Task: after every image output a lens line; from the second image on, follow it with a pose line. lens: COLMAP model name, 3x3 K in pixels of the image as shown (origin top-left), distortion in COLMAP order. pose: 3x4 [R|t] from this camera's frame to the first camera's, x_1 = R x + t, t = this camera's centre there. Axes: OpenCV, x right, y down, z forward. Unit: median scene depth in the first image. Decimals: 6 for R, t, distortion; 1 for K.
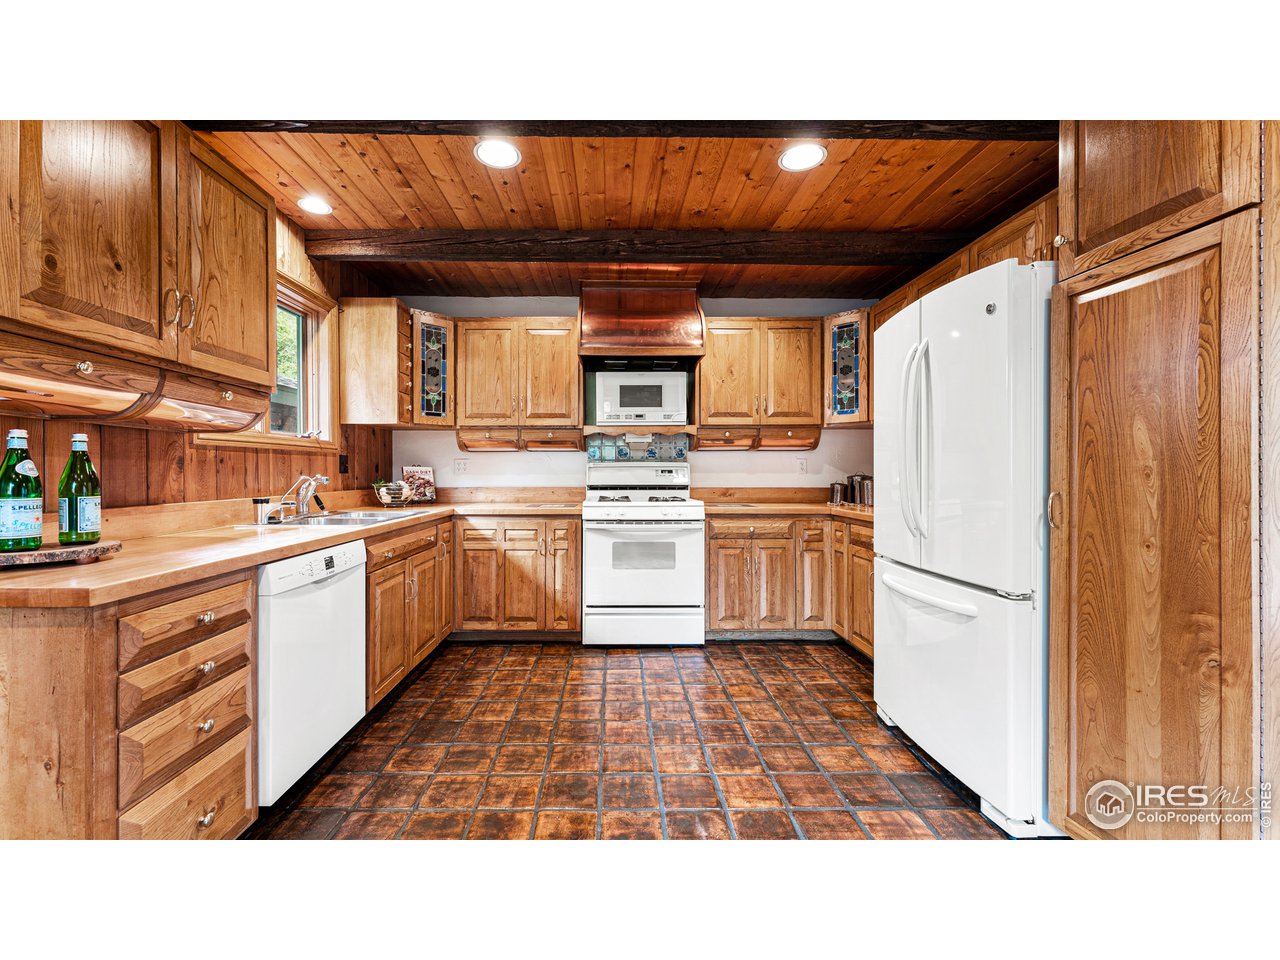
lens RADIAL K [[524.0, 0, 608.0], [0, 524.0, 473.1], [0, 0, 1]] dist [0.002803, -0.000188]
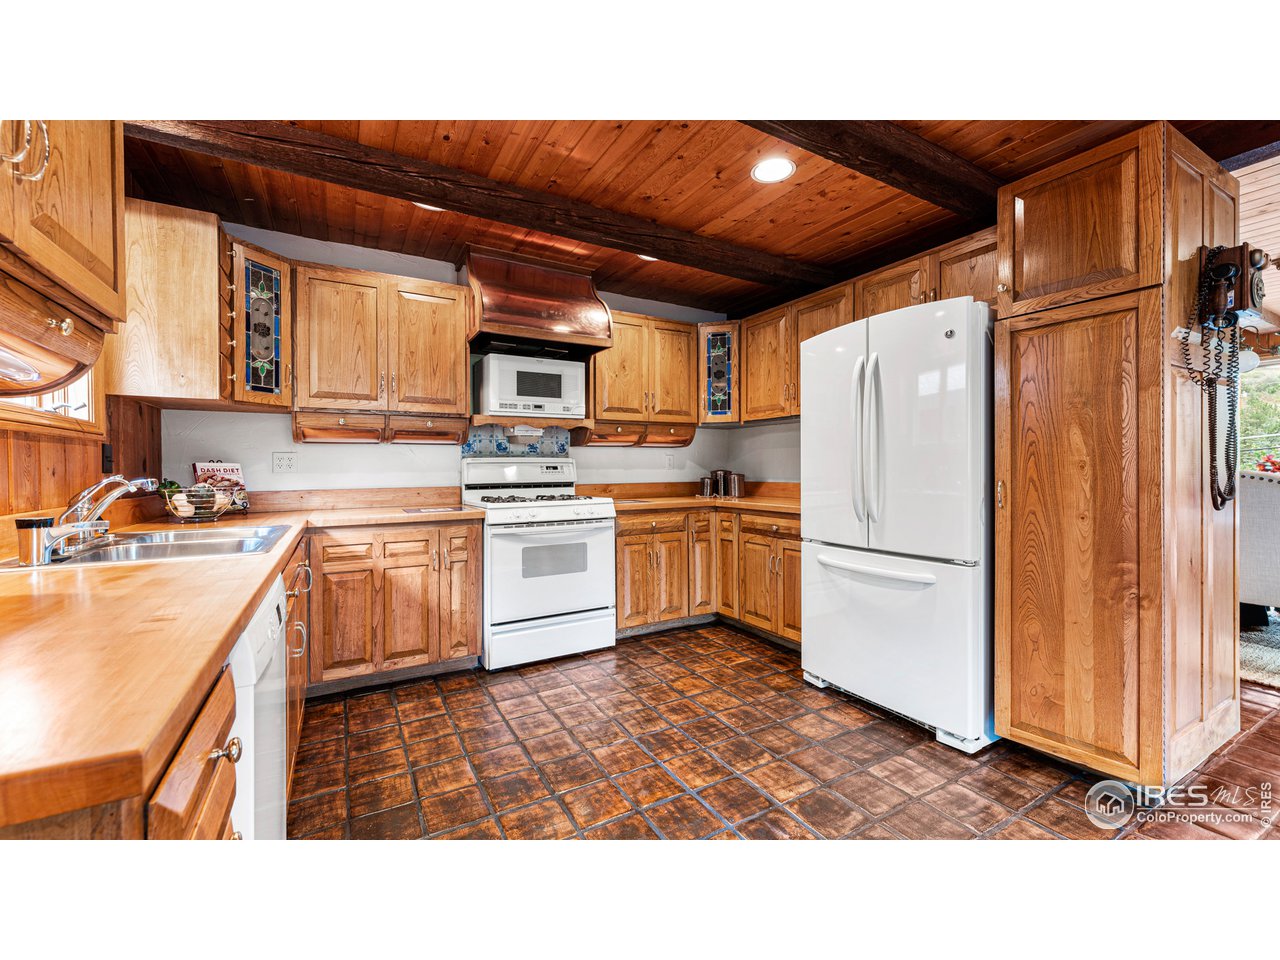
lens RADIAL K [[524.0, 0, 638.4], [0, 524.0, 471.2], [0, 0, 1]] dist [0.002803, -0.000188]
pose [[0.872544, -0.008564, 0.488460, -0.254038], [0.007428, 0.999963, 0.004263, 0.000204], [-0.488478, -0.000091, 0.872576, 0.134852]]
